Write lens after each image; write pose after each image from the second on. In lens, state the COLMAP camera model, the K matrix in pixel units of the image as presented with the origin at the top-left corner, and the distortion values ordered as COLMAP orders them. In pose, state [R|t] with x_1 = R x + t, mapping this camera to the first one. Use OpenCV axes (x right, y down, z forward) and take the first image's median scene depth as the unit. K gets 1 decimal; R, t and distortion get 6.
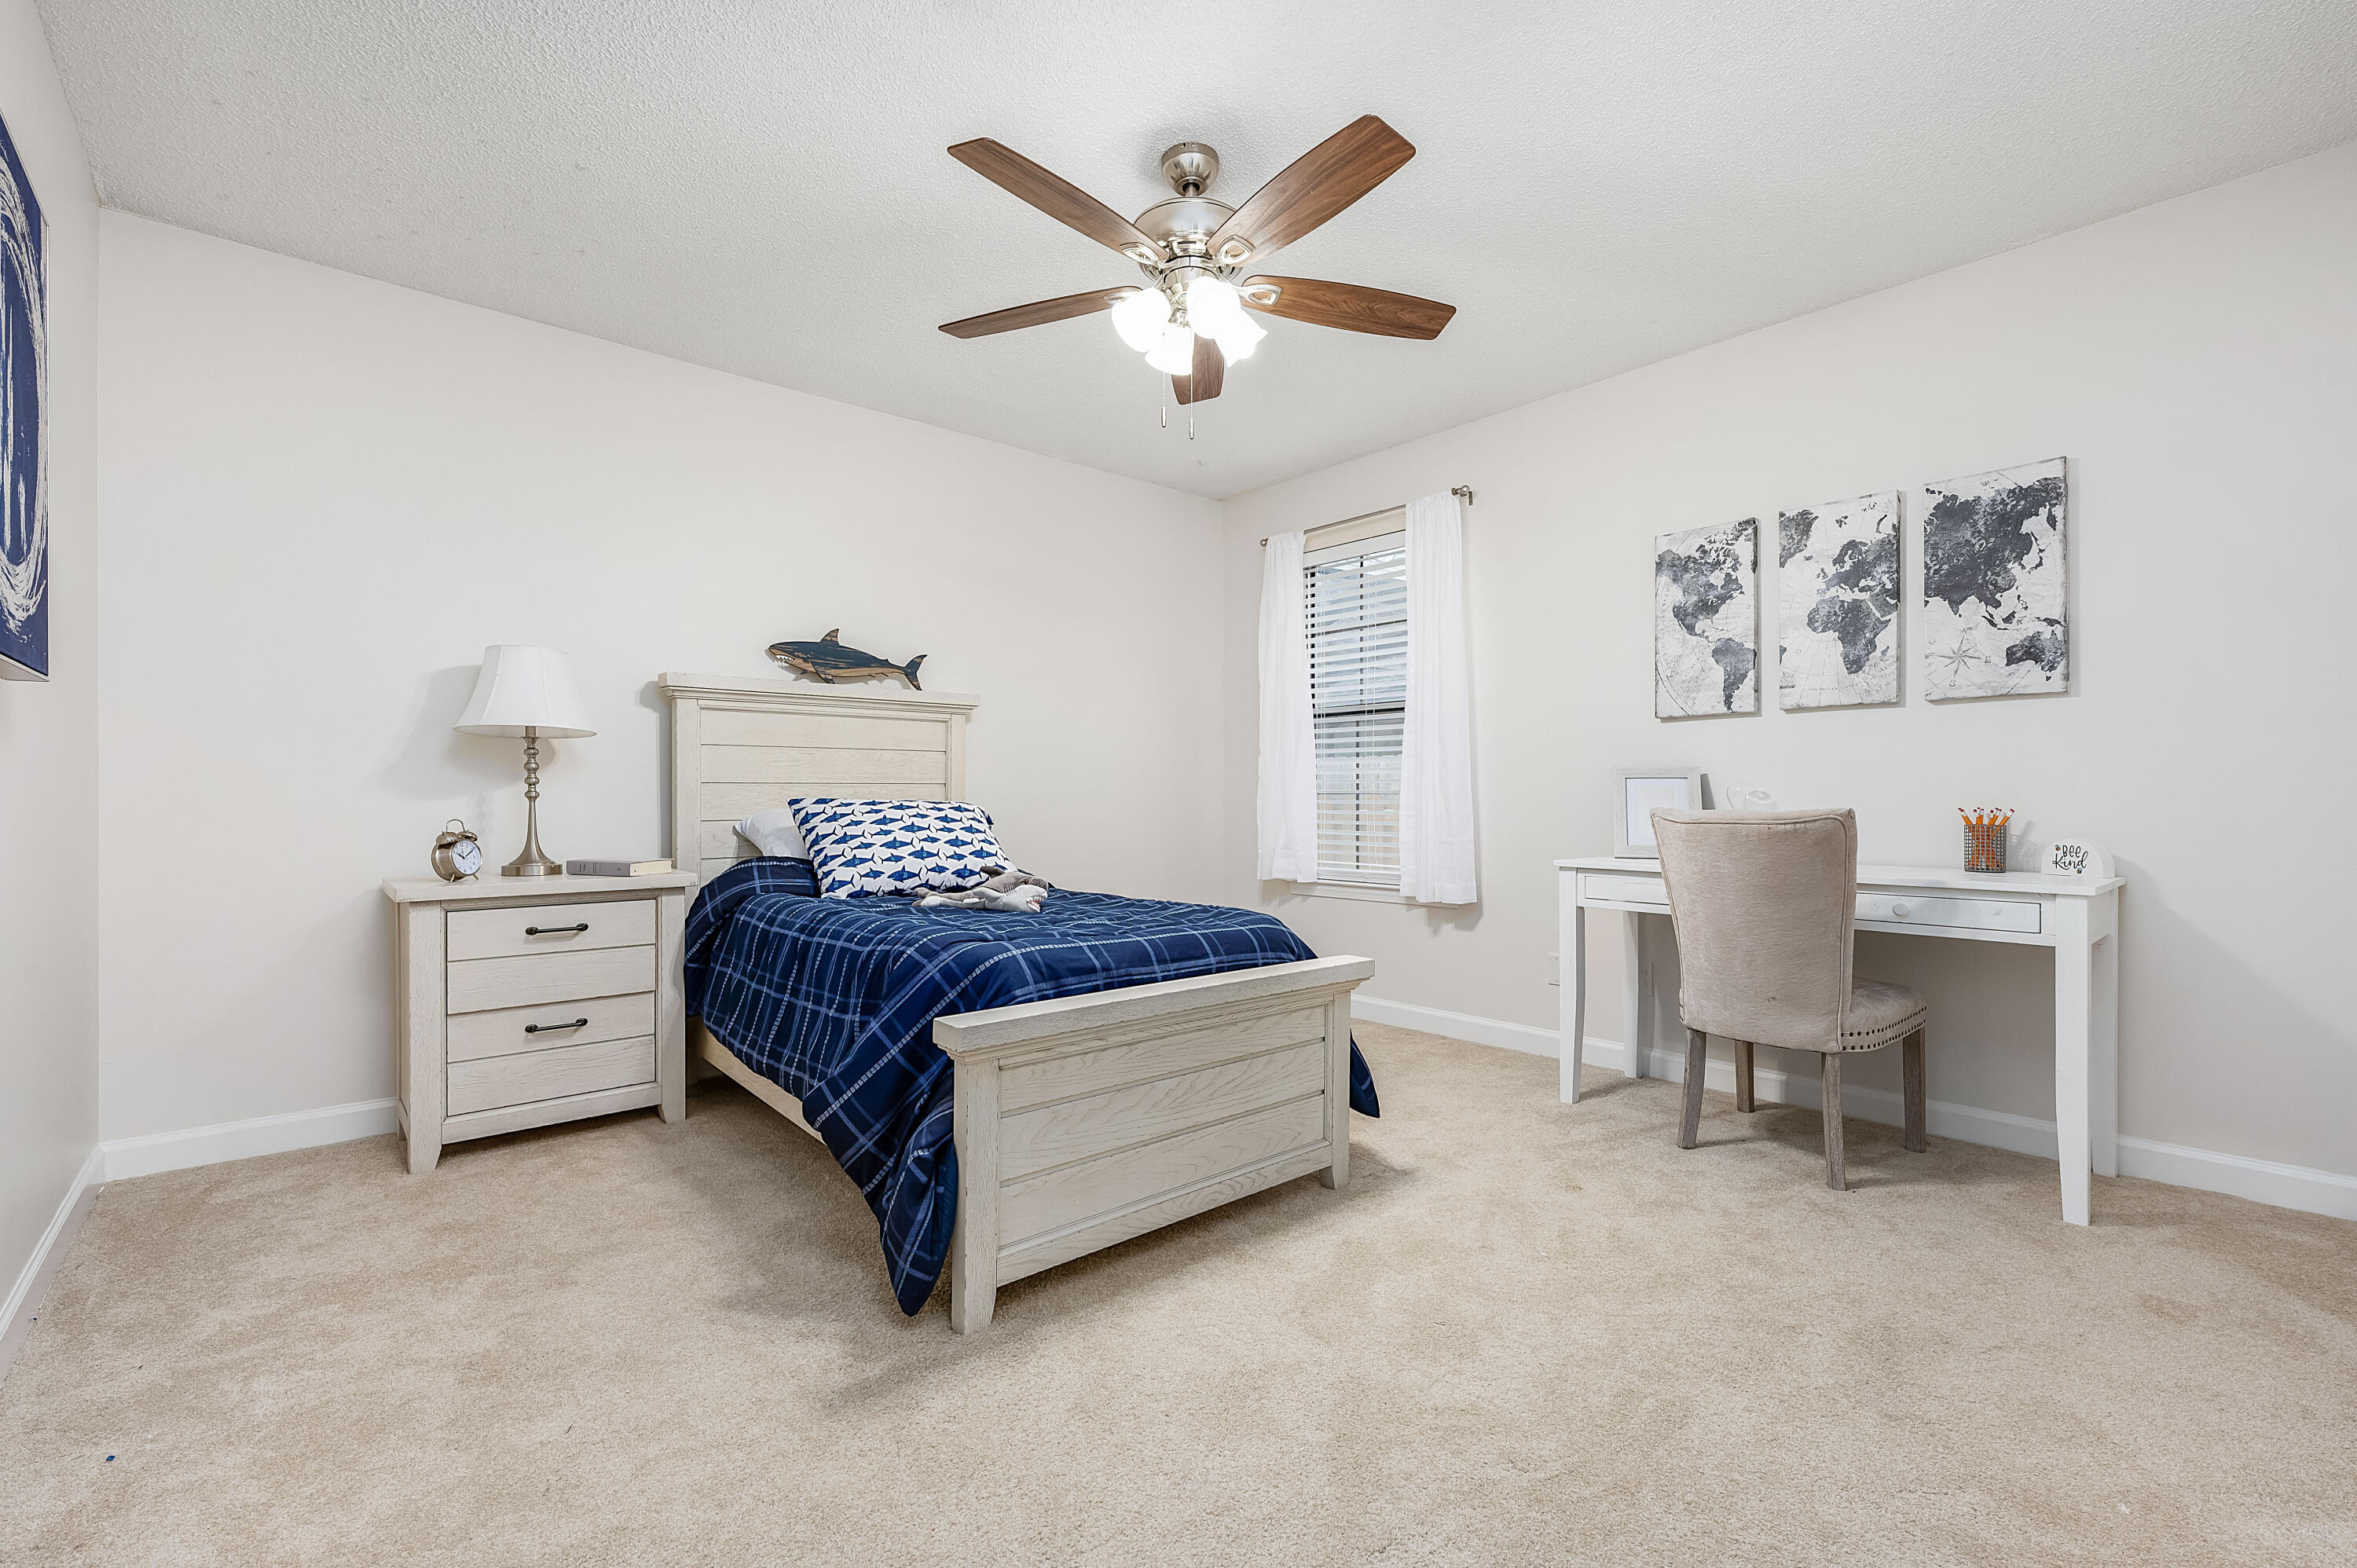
lens RADIAL K [[1029.4, 0, 1174.2], [0, 1029.4, 792.0], [0, 0, 1]] dist [0.001529, 0.000159]
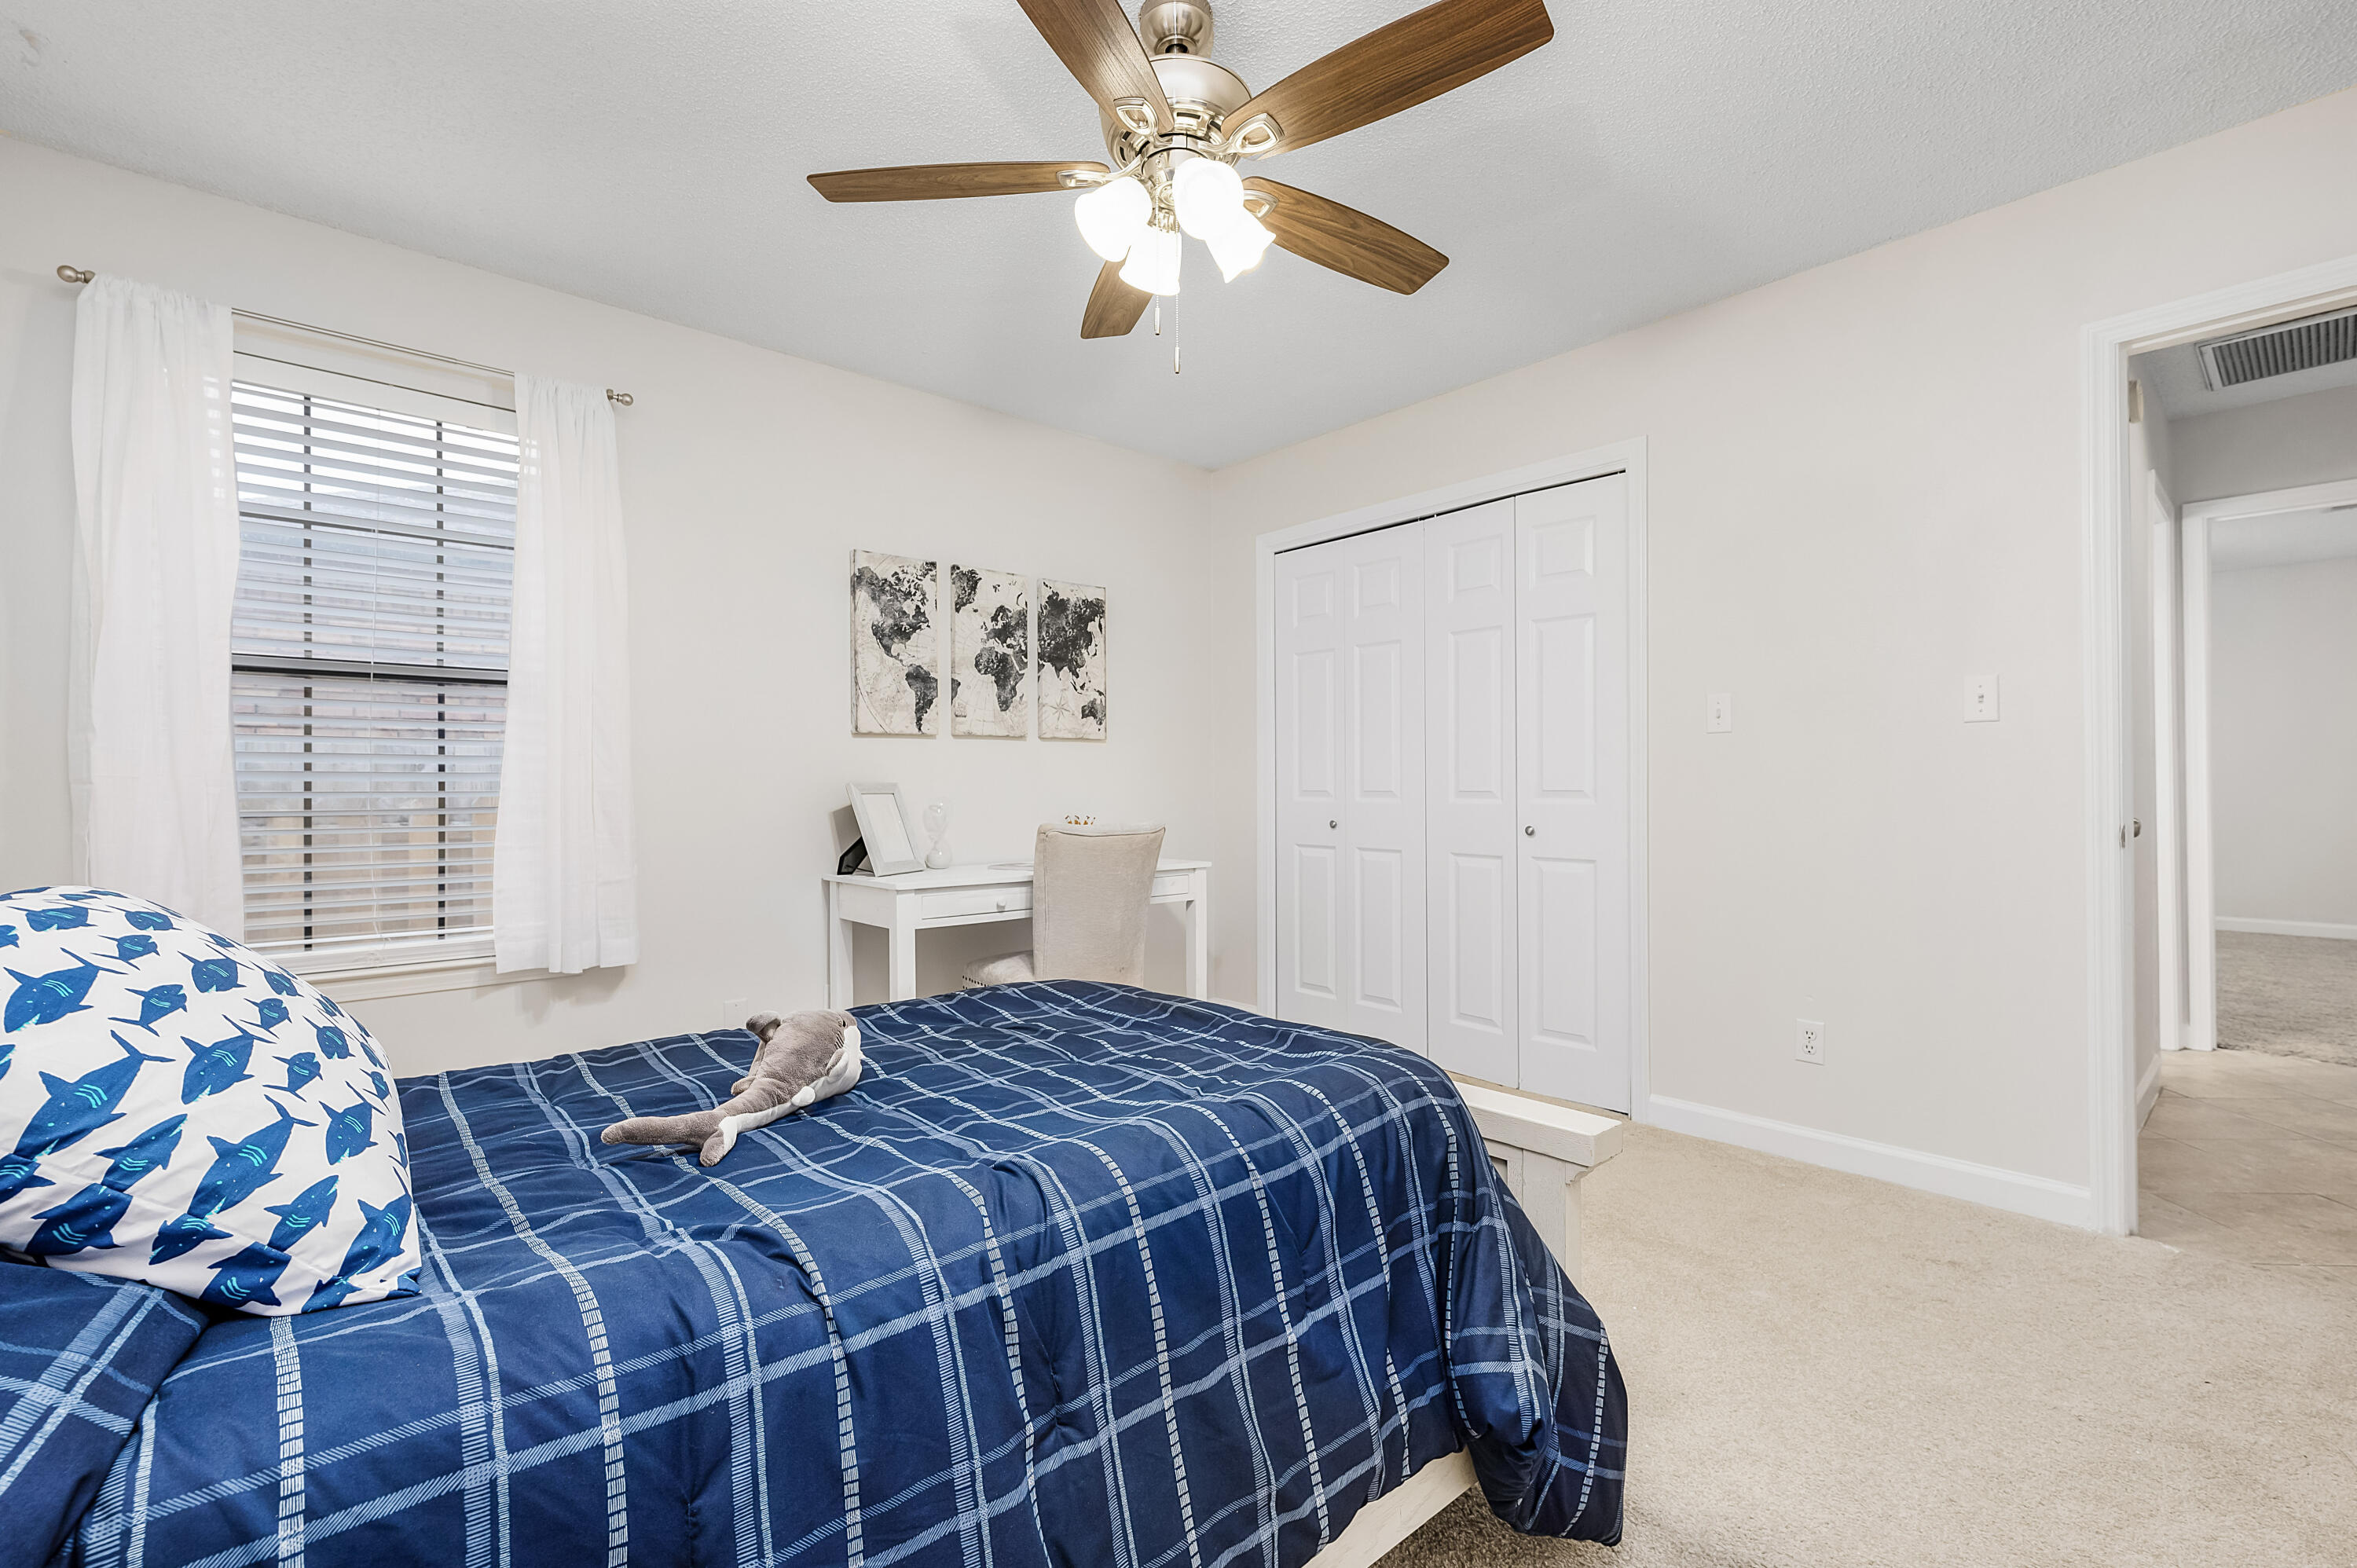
lens RADIAL K [[1029.4, 0, 1181.5], [0, 1029.4, 788.2], [0, 0, 1]] dist [0.001529, 0.000159]
pose [[-0.031457, 0.000128, 0.999505, -0.600905], [0.000923, 1.000000, -0.000099, -0.020052], [-0.999505, 0.000919, -0.031457, 0.810589]]
